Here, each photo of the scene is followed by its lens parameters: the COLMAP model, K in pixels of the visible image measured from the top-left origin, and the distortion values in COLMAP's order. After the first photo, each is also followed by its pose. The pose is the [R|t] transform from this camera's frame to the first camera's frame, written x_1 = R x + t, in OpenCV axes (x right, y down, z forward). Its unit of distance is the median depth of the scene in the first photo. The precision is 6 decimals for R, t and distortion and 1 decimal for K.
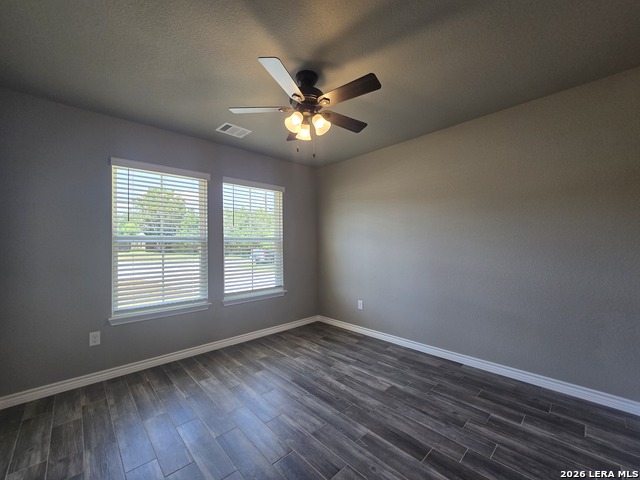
lens RADIAL K [[262.1, 0, 317.7], [0, 262.1, 242.7], [0, 0, 1]] dist [-0.001212, -0.000026]
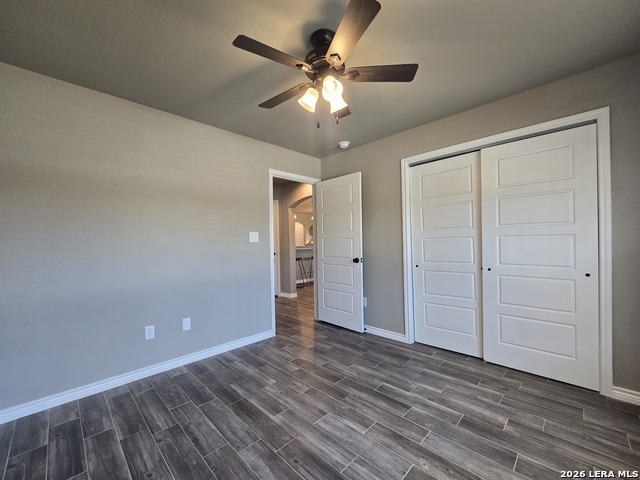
lens RADIAL K [[262.1, 0, 317.7], [0, 262.1, 242.7], [0, 0, 1]] dist [-0.001212, -0.000026]
pose [[-0.999017, 0.030393, -0.032266, 0.026955], [0.030720, 0.999481, -0.009683, 0.040882], [0.031955, -0.010665, -0.999432, 1.974091]]
